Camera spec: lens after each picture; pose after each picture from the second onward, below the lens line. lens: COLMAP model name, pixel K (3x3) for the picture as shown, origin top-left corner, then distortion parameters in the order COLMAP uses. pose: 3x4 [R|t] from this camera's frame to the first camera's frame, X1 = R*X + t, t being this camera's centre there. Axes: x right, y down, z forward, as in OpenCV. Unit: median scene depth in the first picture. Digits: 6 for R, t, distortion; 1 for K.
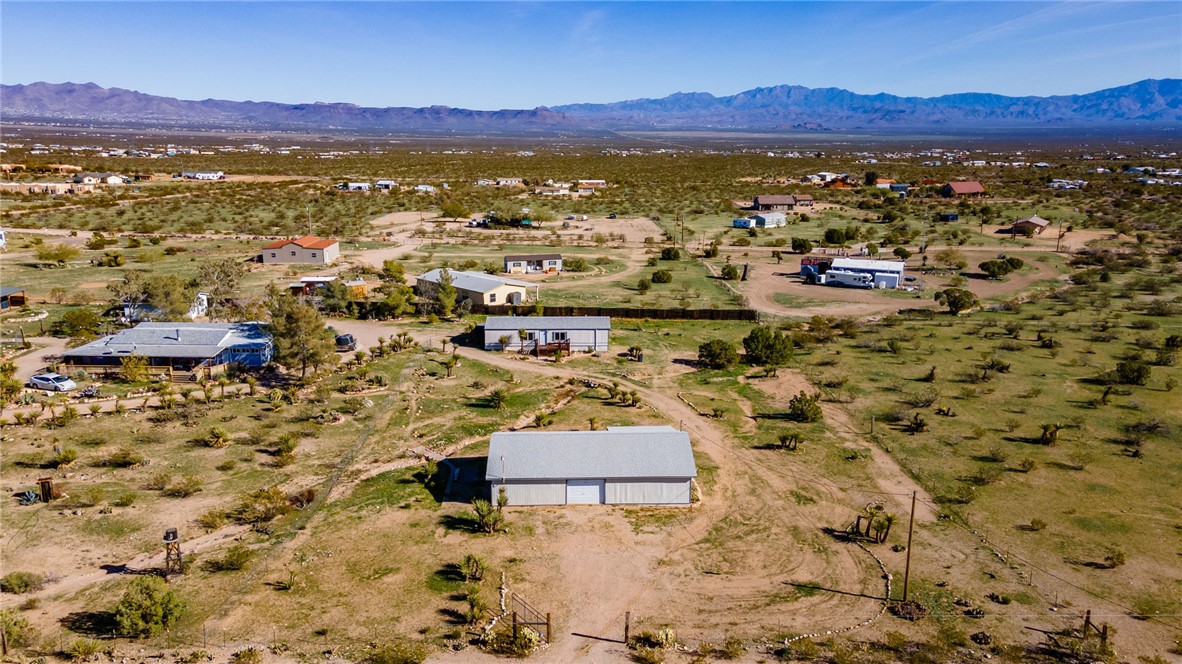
lens RADIAL K [[855.4, 0, 591.0], [0, 855.4, 332.0], [0, 0, 1]] dist [0.084438, 0.065697]
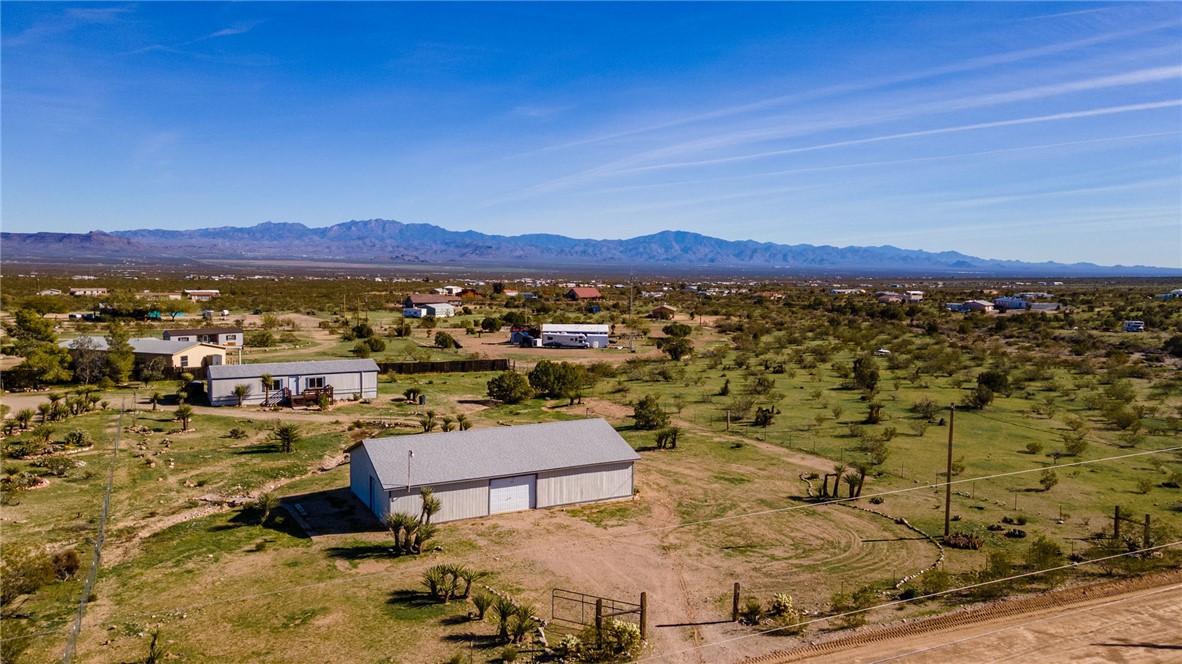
lens RADIAL K [[855.4, 0, 591.0], [0, 855.4, 332.0], [0, 0, 1]] dist [0.084438, 0.065697]
pose [[0.900261, -0.029693, 0.434338, -0.158233], [0.093153, 0.987703, -0.125558, 0.085858], [-0.425269, 0.153495, 0.891956, 0.159047]]
